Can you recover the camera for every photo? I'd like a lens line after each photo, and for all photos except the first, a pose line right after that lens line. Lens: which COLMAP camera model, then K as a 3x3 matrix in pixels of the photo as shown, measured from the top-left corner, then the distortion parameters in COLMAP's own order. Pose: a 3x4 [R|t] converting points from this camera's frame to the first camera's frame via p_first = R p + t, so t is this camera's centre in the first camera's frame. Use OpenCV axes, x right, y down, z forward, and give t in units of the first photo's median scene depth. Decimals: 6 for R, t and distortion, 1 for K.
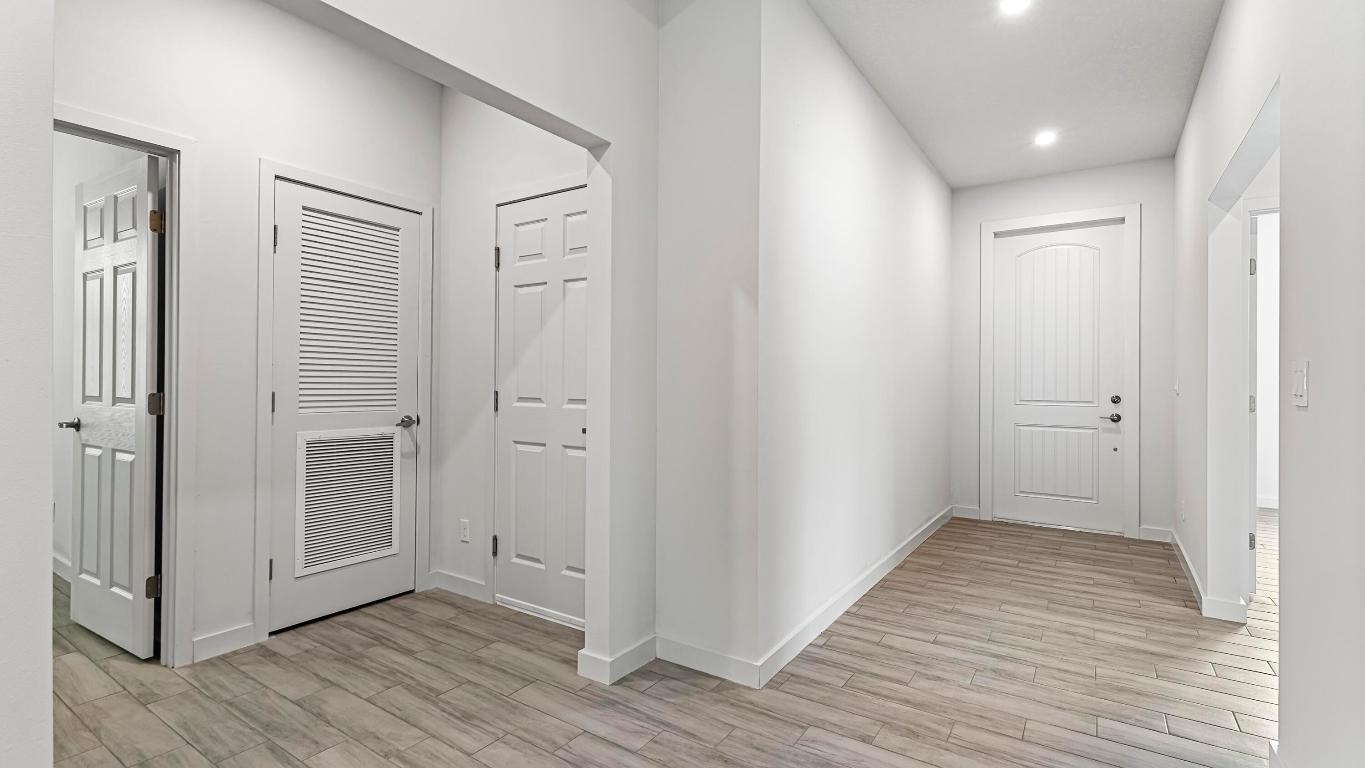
lens RADIAL K [[614.8, 0, 689.7], [0, 614.8, 381.6], [0, 0, 1]] dist [0.002222, 0.000510]
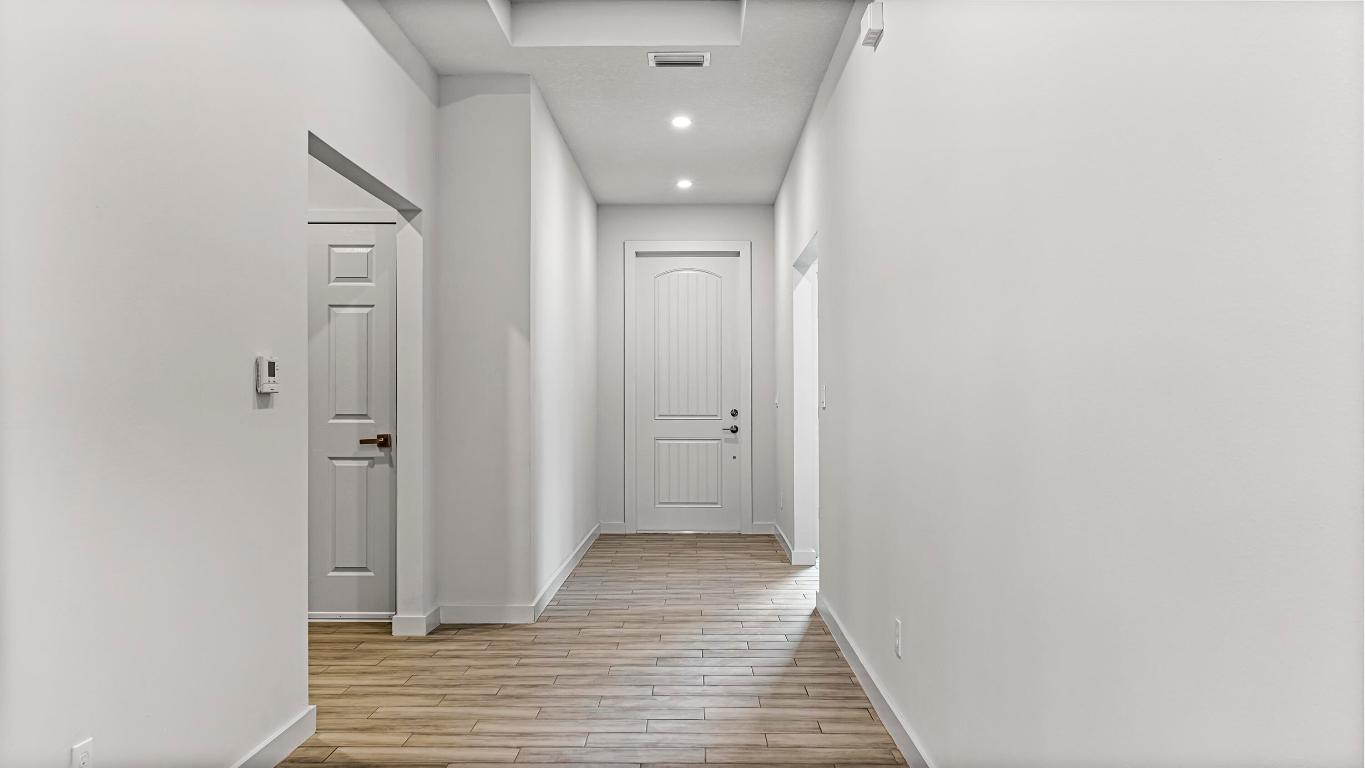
lens RADIAL K [[1053.8, 0, 682.4], [0, 1053.8, 386.6], [0, 0, 1]] dist [-0.000414, 0.007978]
pose [[0.839212, -0.000555, 0.543804, -0.515681], [0.008049, 0.999903, -0.011402, 0.003800], [-0.543745, 0.013946, 0.839135, -0.669291]]
